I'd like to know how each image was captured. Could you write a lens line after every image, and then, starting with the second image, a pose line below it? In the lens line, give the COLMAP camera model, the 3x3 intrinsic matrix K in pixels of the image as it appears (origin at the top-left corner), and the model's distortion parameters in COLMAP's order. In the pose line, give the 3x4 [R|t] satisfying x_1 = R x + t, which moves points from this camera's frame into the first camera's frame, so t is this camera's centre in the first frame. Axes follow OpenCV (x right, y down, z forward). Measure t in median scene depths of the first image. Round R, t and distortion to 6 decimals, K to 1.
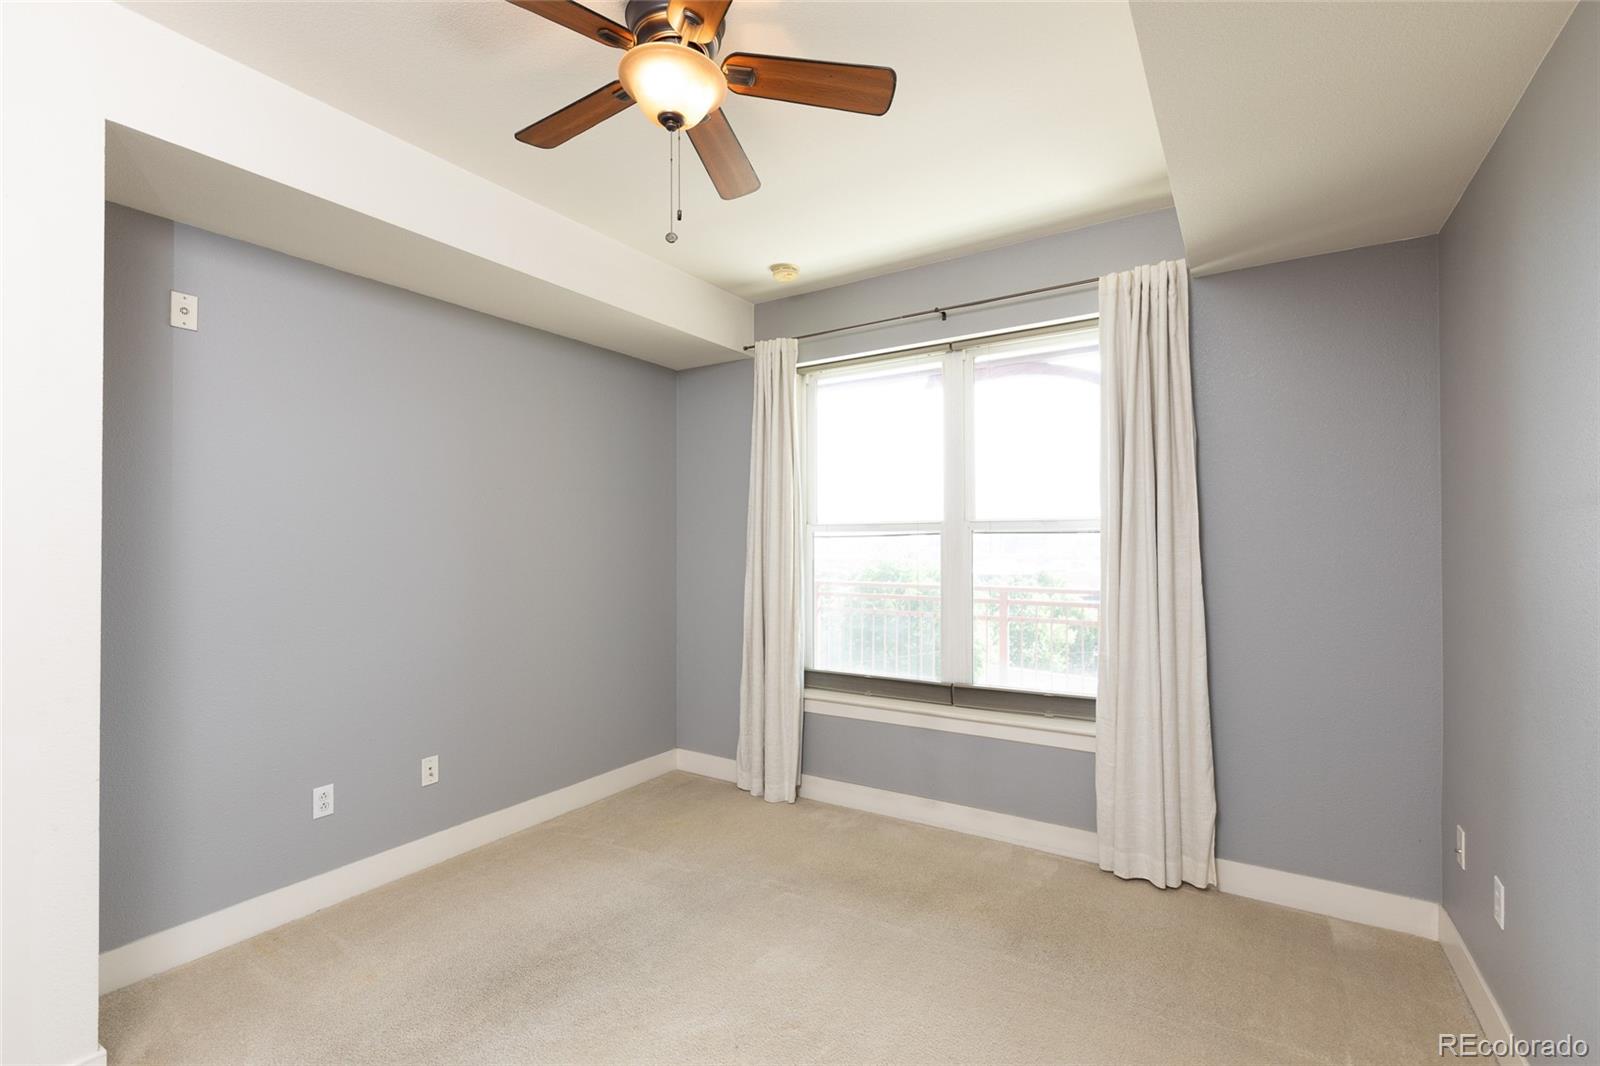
lens RADIAL K [[709.1, 0, 795.9], [0, 709.1, 535.4], [0, 0, 1]] dist [-0.000452, -0.000307]
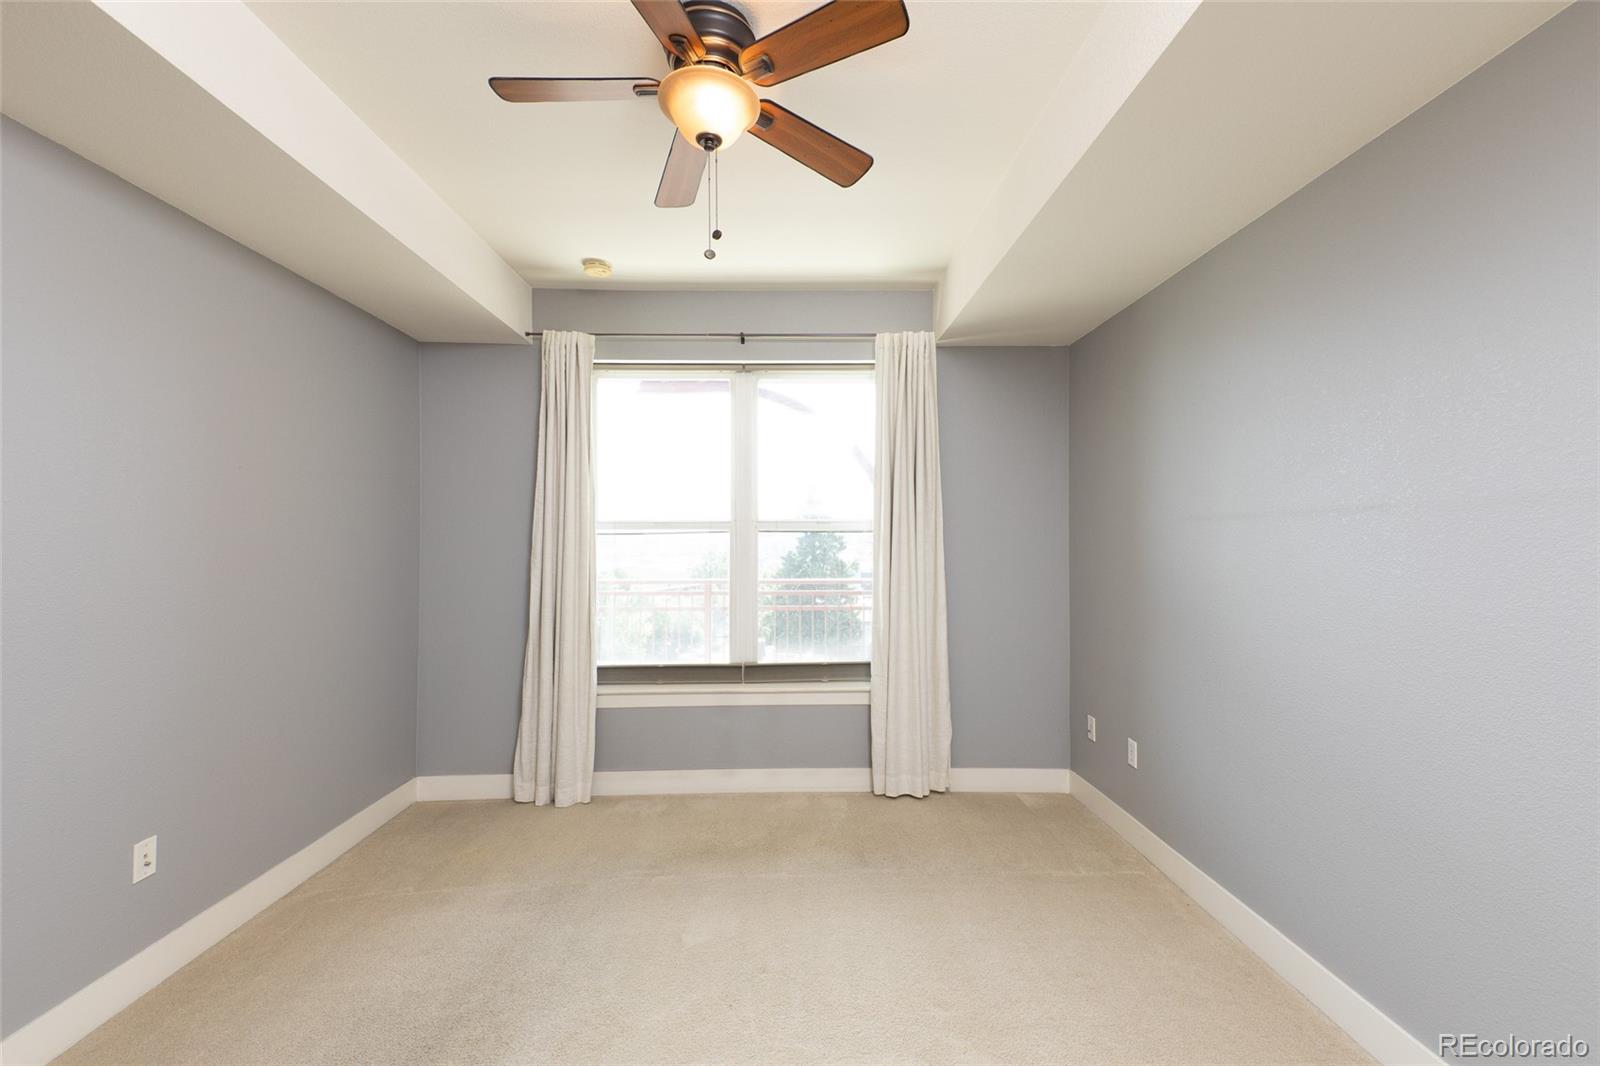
lens RADIAL K [[697.7, 0, 793.5], [0, 697.7, 533.8], [0, 0, 1]] dist [0.053311, -0.000299]
pose [[0.829303, 0.007675, 0.558747, -0.369088], [-0.007872, 0.999967, -0.002051, 0.002138], [-0.558744, -0.002697, 0.829336, 0.026686]]
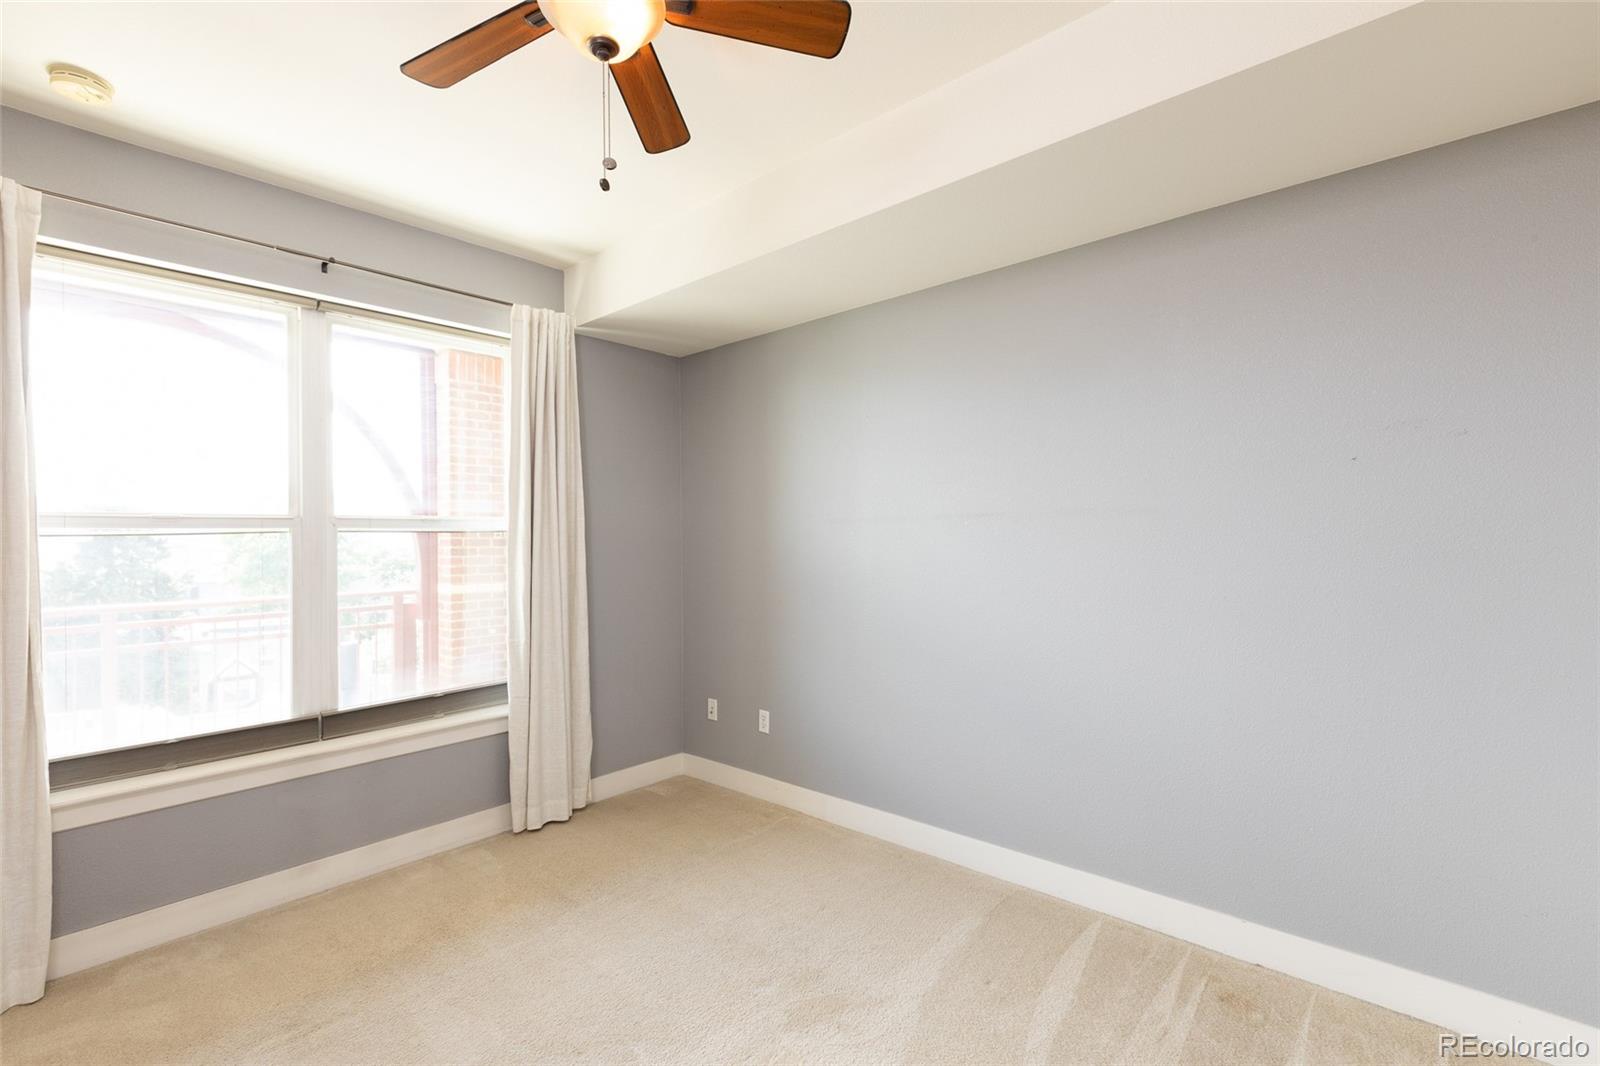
lens RADIAL K [[709.1, 0, 795.9], [0, 709.1, 535.4], [0, 0, 1]] dist [-0.000452, -0.000307]
pose [[0.154598, 0.004907, 0.987965, -0.552172], [0.000227, 0.999987, -0.005002, 0.006323], [-0.987977, 0.000997, 0.154595, 0.353564]]
